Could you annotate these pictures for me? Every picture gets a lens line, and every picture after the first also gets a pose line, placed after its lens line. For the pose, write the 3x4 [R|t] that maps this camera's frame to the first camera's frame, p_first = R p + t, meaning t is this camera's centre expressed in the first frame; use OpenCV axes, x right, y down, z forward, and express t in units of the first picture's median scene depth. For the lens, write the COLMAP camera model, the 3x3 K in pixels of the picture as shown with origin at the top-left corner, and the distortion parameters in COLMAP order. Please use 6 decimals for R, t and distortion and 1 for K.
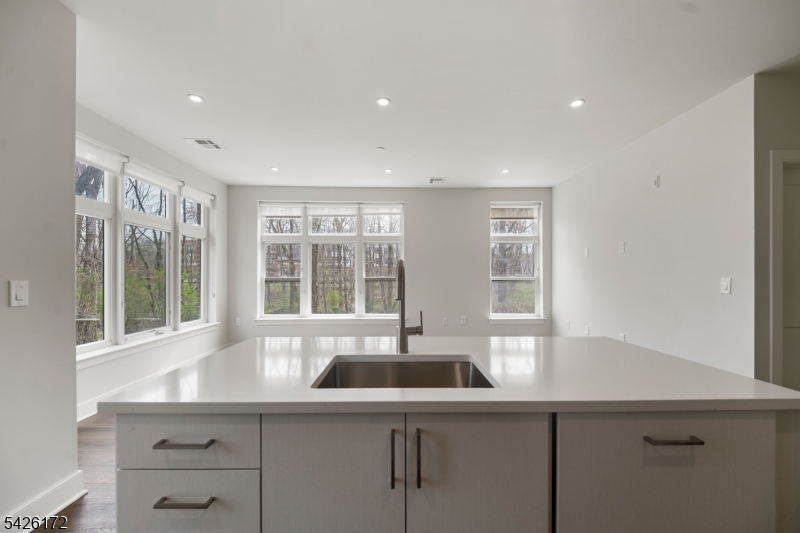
lens RADIAL K [[331.7, 0, 401.2], [0, 331.7, 270.1], [0, 0, 1]] dist [-0.001990, -0.000231]
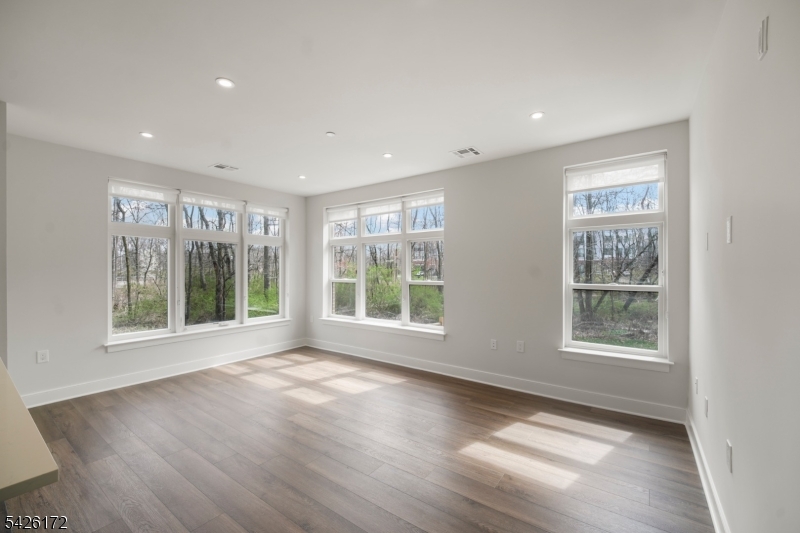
lens RADIAL K [[331.7, 0, 401.2], [0, 331.7, 270.1], [0, 0, 1]] dist [-0.001990, -0.000231]
pose [[0.799450, -0.001403, -0.600730, 0.437670], [0.014025, 0.999768, 0.016330, -0.023389], [0.600568, -0.021480, 0.799285, 0.314393]]
